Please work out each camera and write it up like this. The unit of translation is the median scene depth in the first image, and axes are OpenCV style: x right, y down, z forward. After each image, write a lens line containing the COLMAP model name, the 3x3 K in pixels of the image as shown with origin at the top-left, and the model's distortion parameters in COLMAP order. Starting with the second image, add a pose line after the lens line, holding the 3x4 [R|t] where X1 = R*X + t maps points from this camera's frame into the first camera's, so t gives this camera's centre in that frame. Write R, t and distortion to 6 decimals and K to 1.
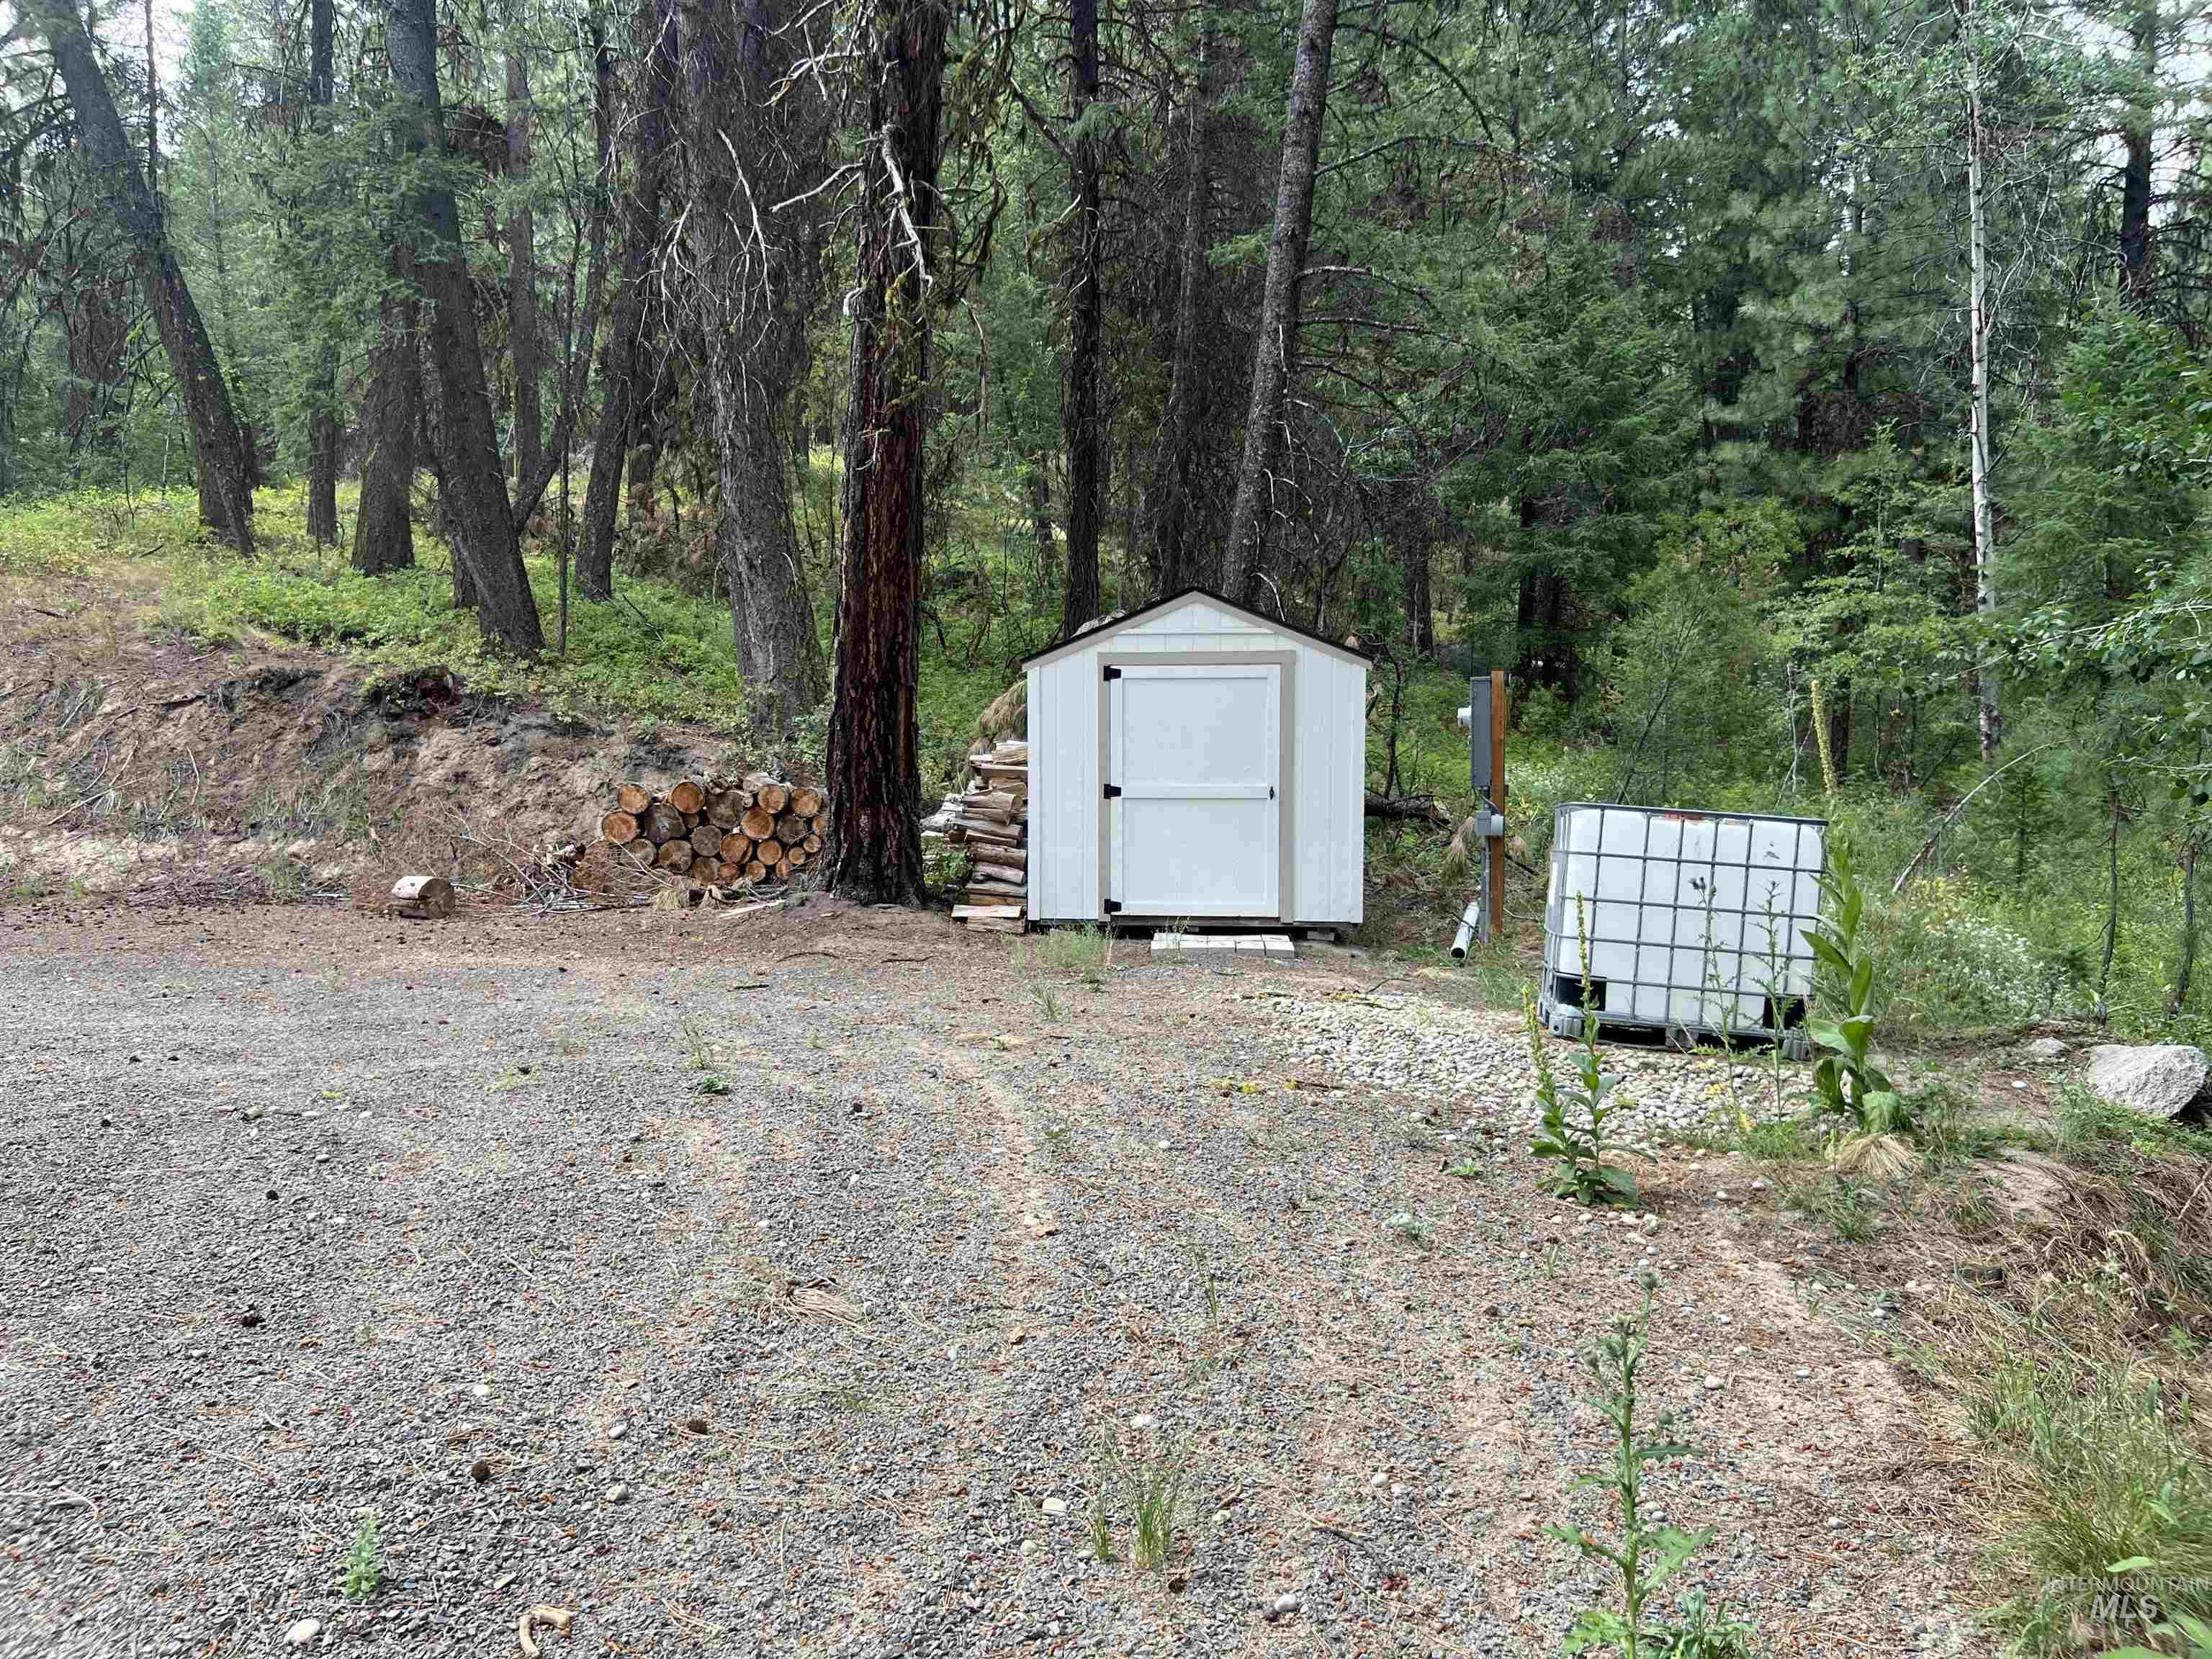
lens RADIAL K [[1699.7, 0, 1101.6], [0, 1699.7, 841.0], [0, 0, 1]] dist [0.068200, -0.053787]
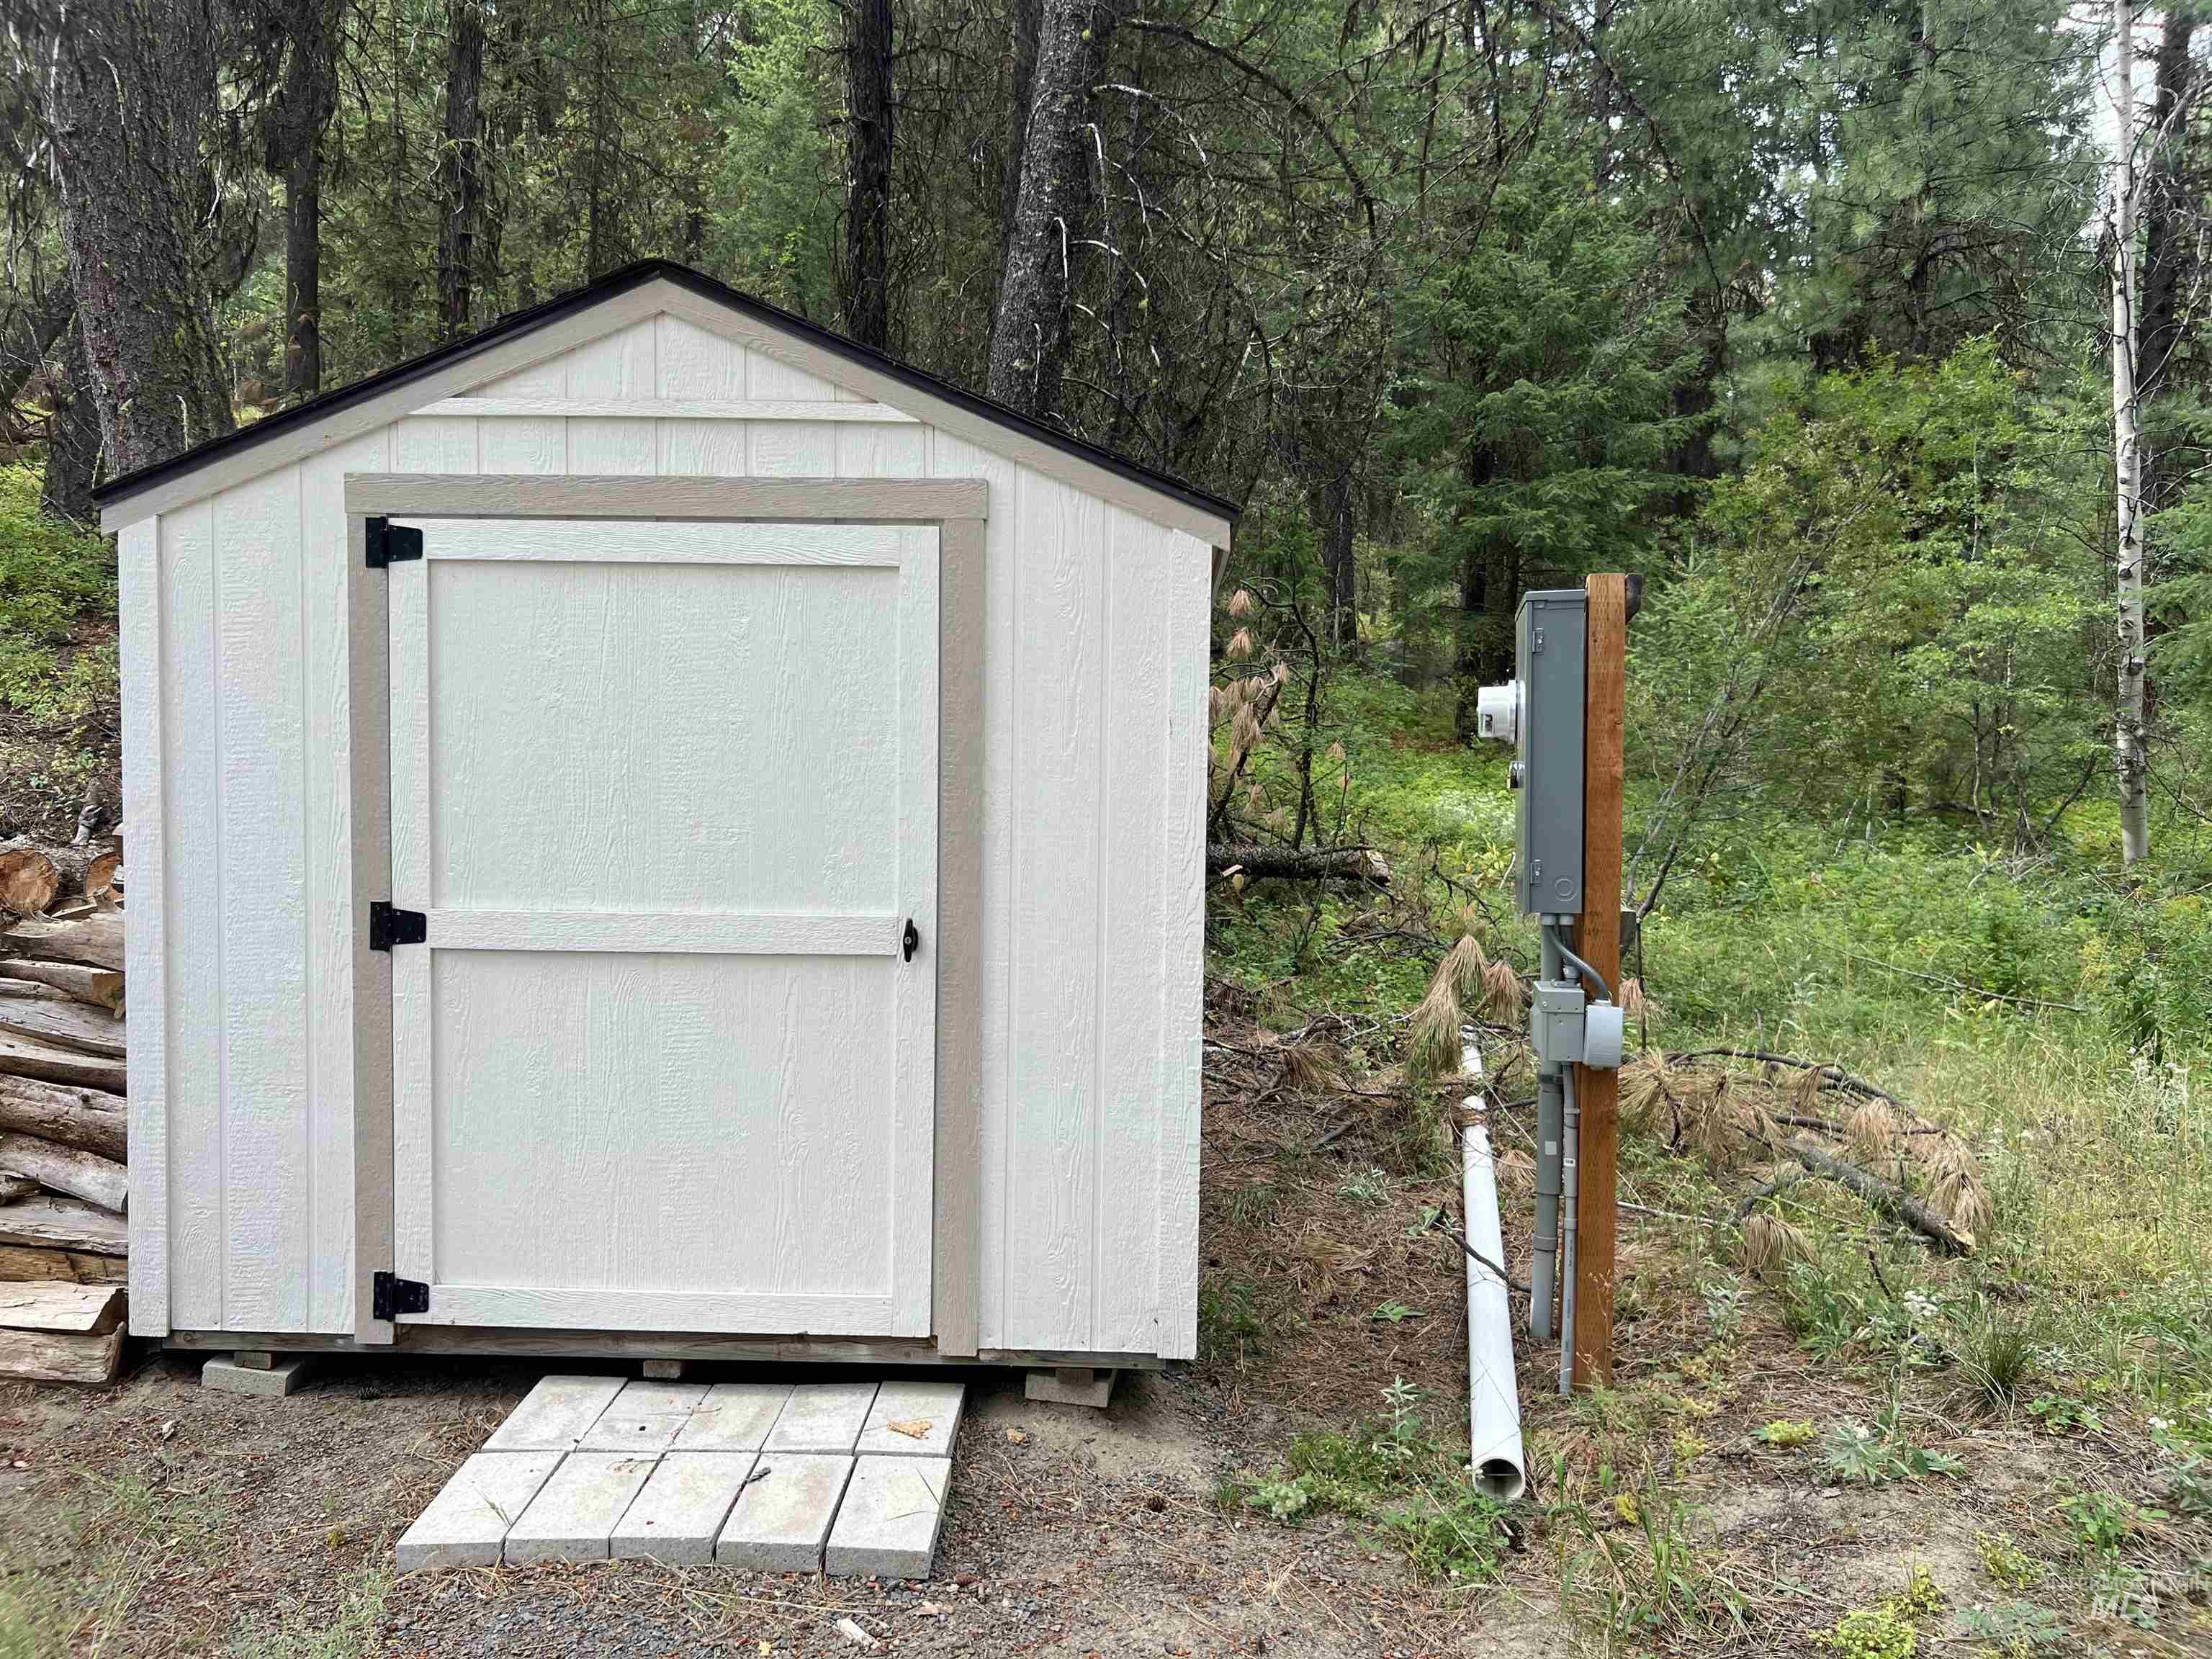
lens RADIAL K [[1699.7, 0, 1101.6], [0, 1699.7, 841.0], [0, 0, 1]] dist [0.068200, -0.053787]
pose [[0.998772, 0.011110, 0.048276, 0.117024], [-0.010815, 0.999921, -0.006358, -0.043583], [-0.048343, 0.005828, 0.998814, 0.672815]]
